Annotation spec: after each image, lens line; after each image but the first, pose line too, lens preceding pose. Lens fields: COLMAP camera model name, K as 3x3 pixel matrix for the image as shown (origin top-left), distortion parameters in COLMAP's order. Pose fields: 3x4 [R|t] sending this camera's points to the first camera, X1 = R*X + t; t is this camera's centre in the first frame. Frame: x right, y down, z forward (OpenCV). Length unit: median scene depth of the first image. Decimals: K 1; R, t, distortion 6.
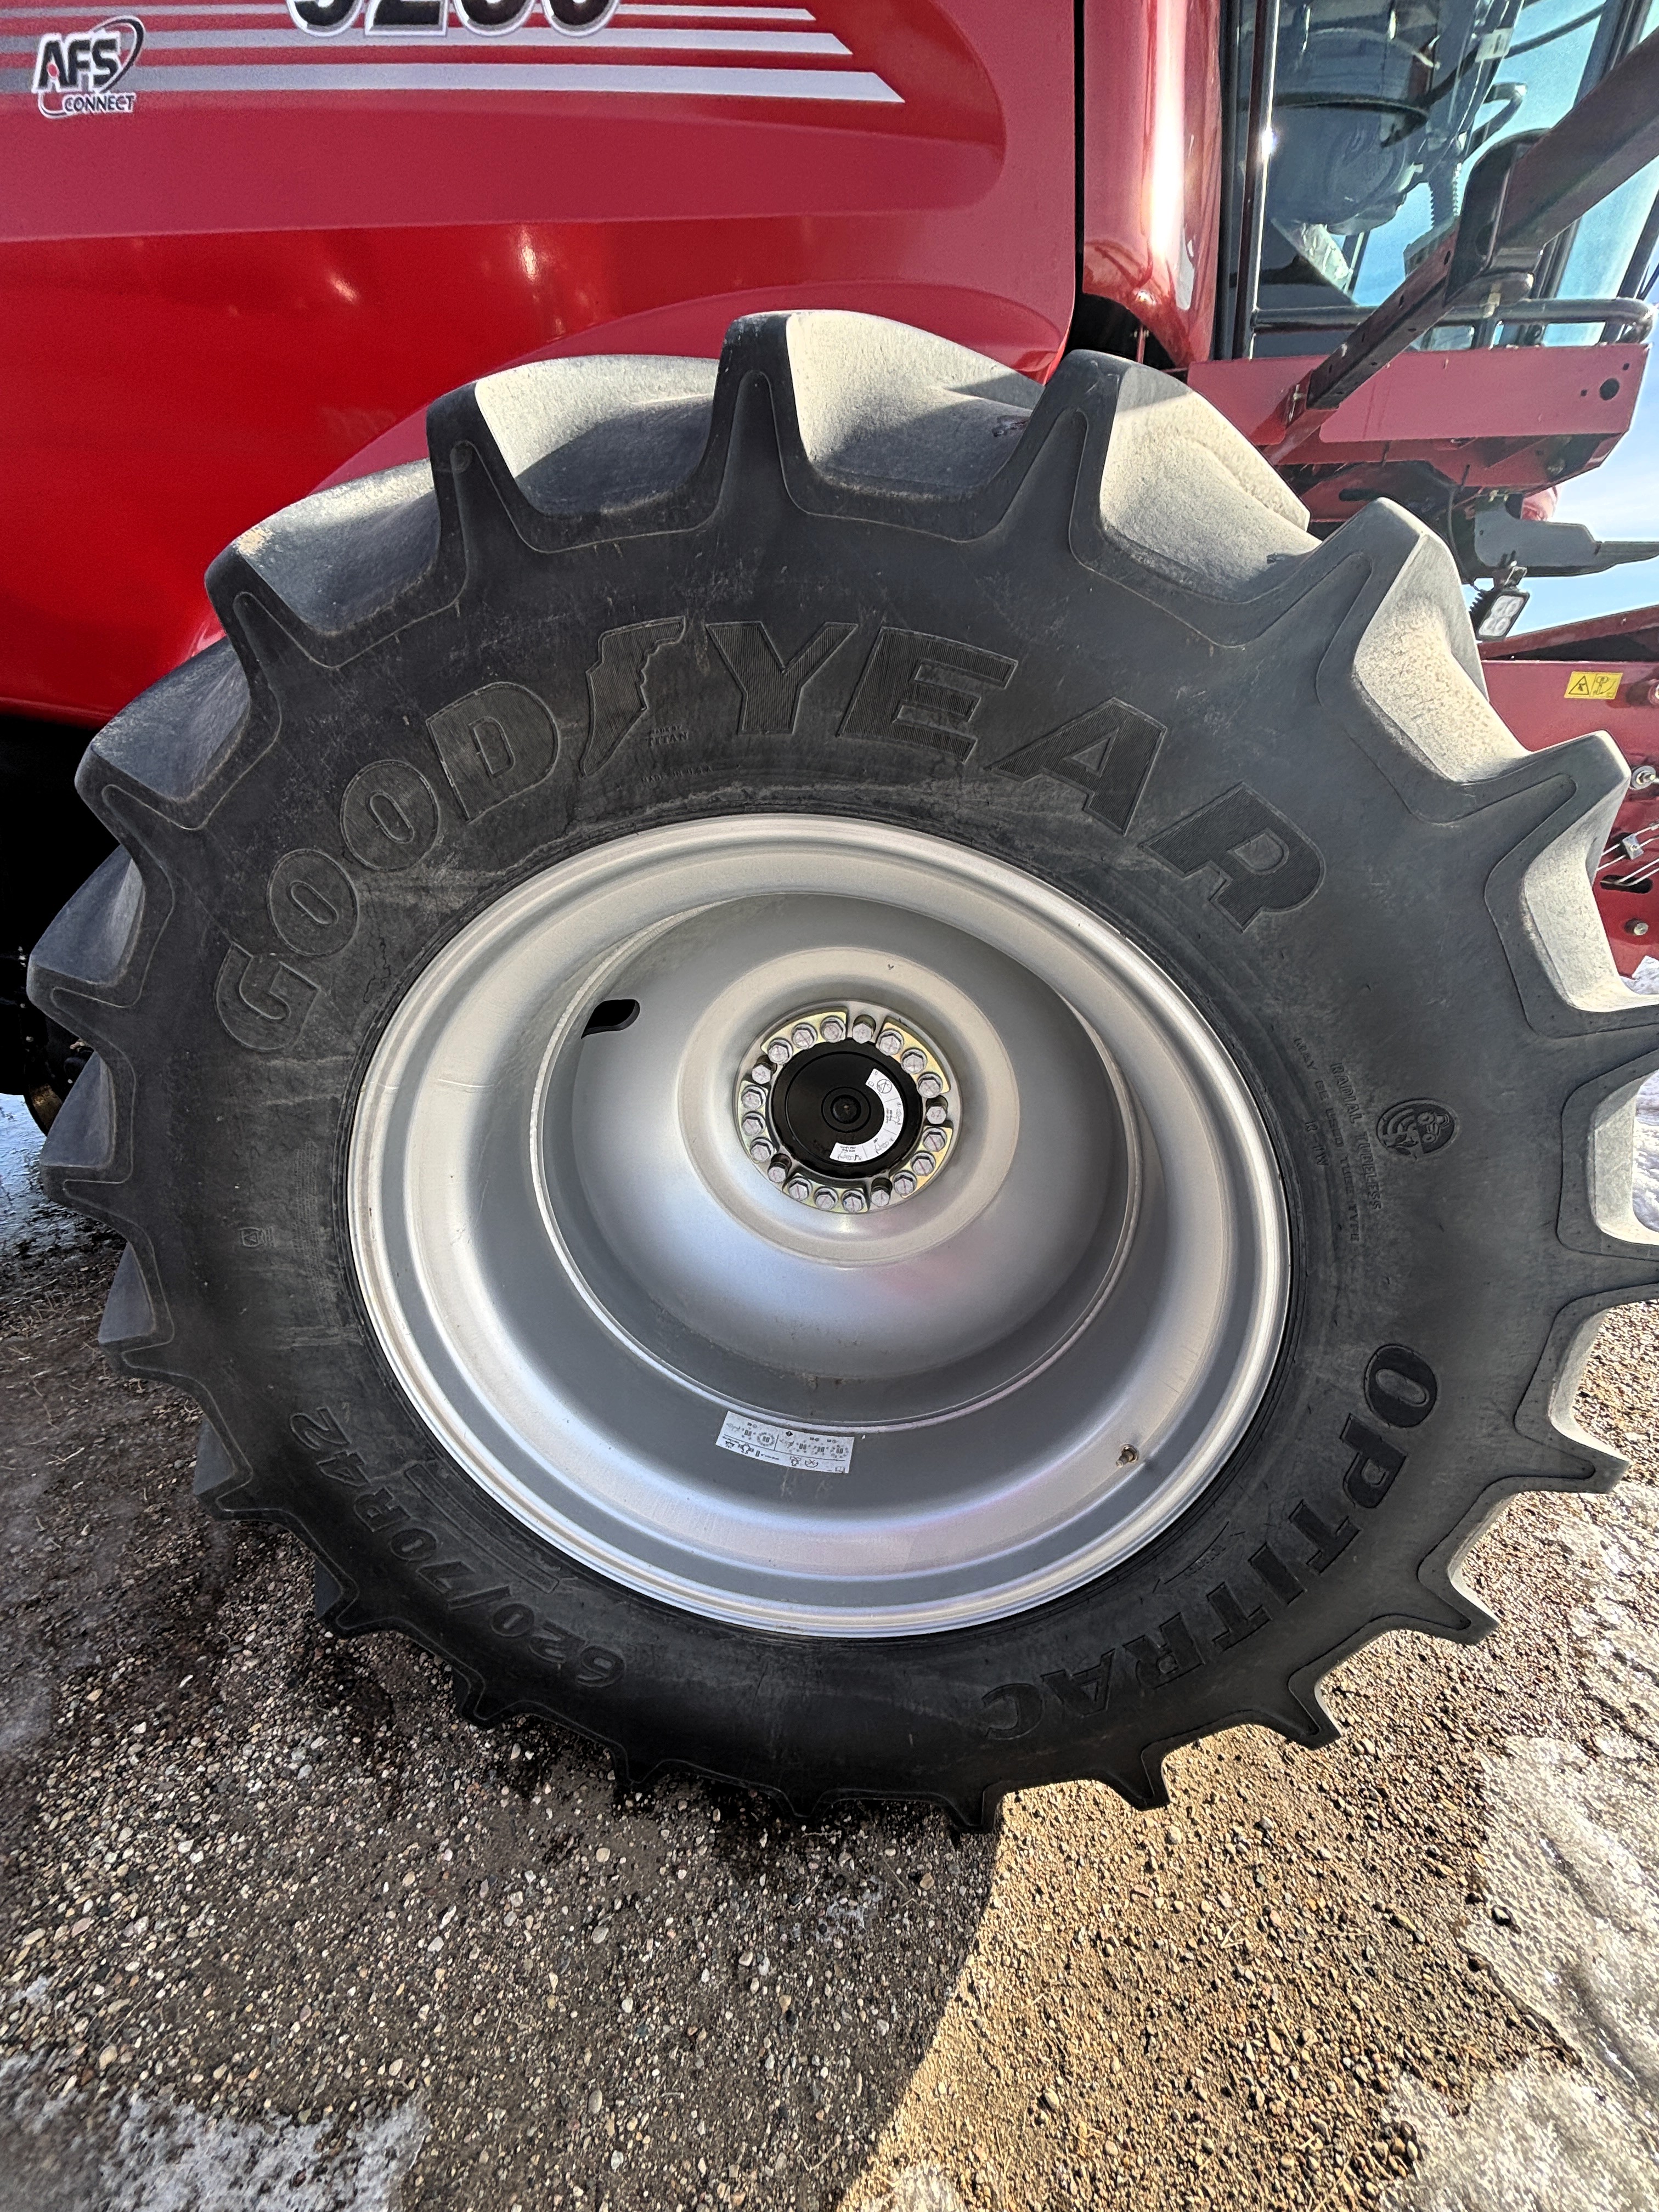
lens RADIAL K [[889.7, 0, 829.5], [0, 889.7, 1106.0], [0, 0, 1]] dist [0.011781, -0.003426]
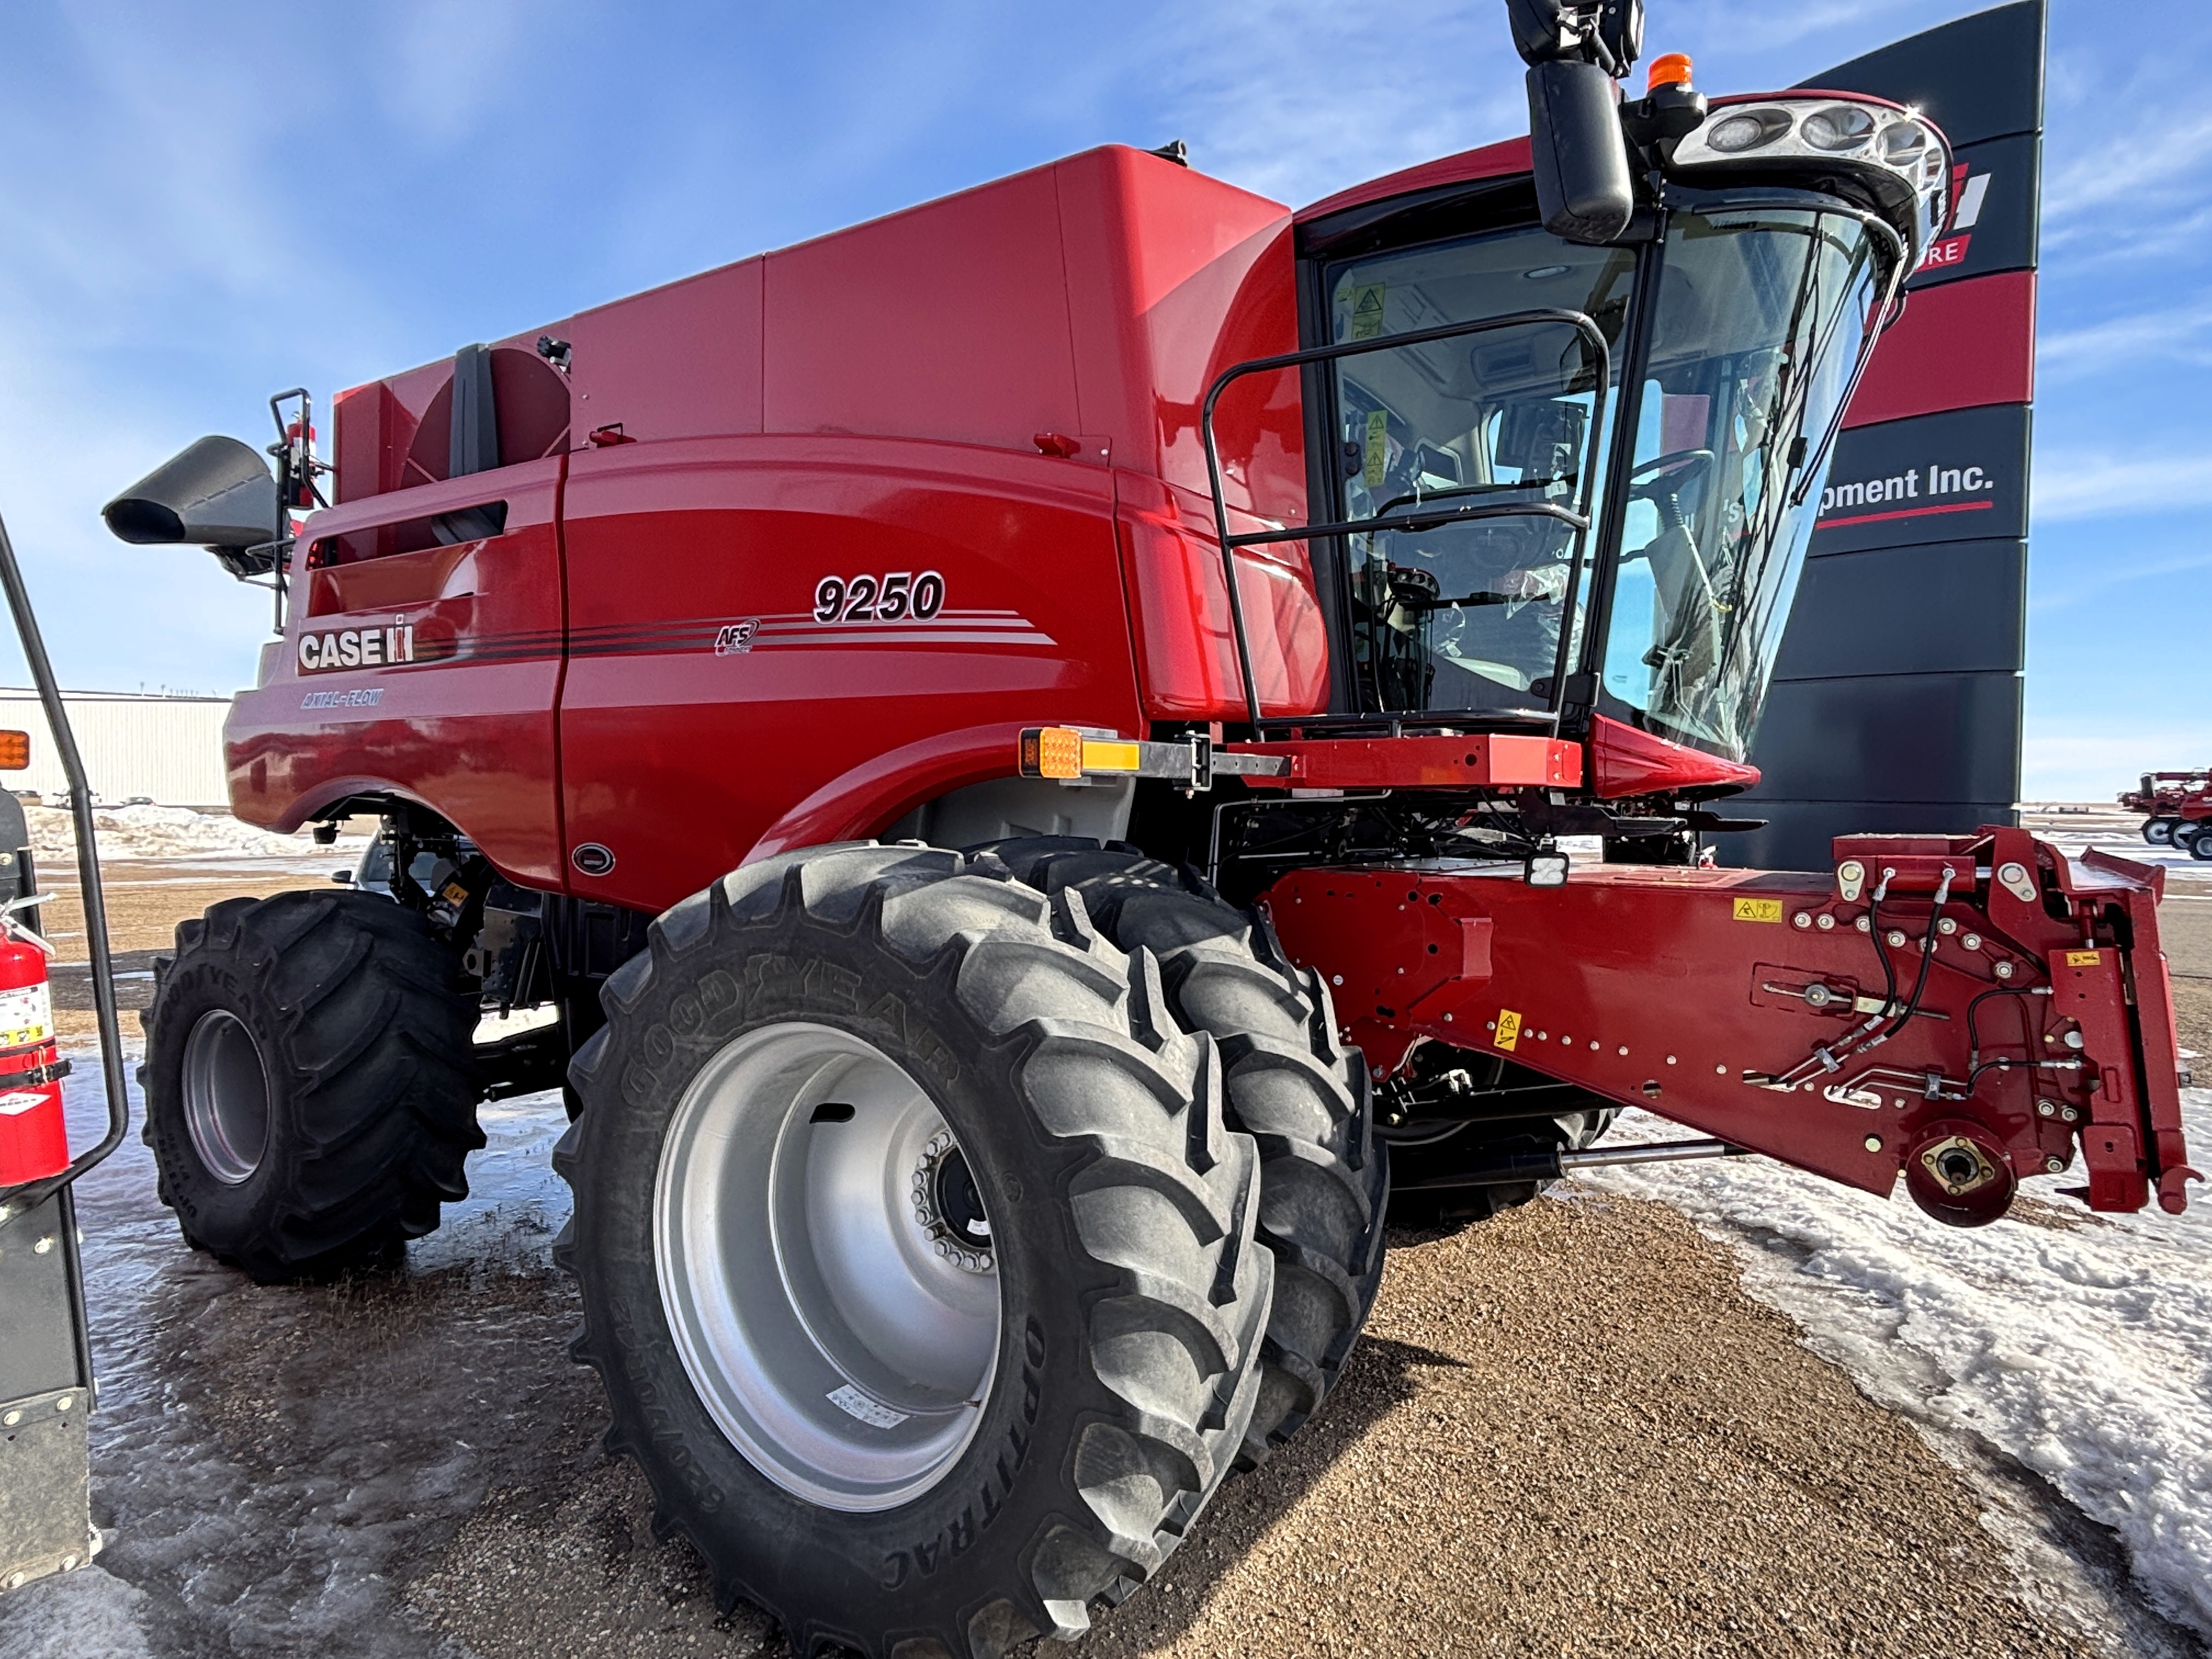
lens RADIAL K [[1307.5, 0, 1106.0], [0, 1307.5, 829.5], [0, 0, 1]] dist [0.005719, -0.001968]
pose [[0.900306, 0.003432, -0.435244, 1.783334], [-0.158003, 0.934333, -0.319464, 0.146819], [0.405566, 0.356386, 0.841728, -1.479594]]
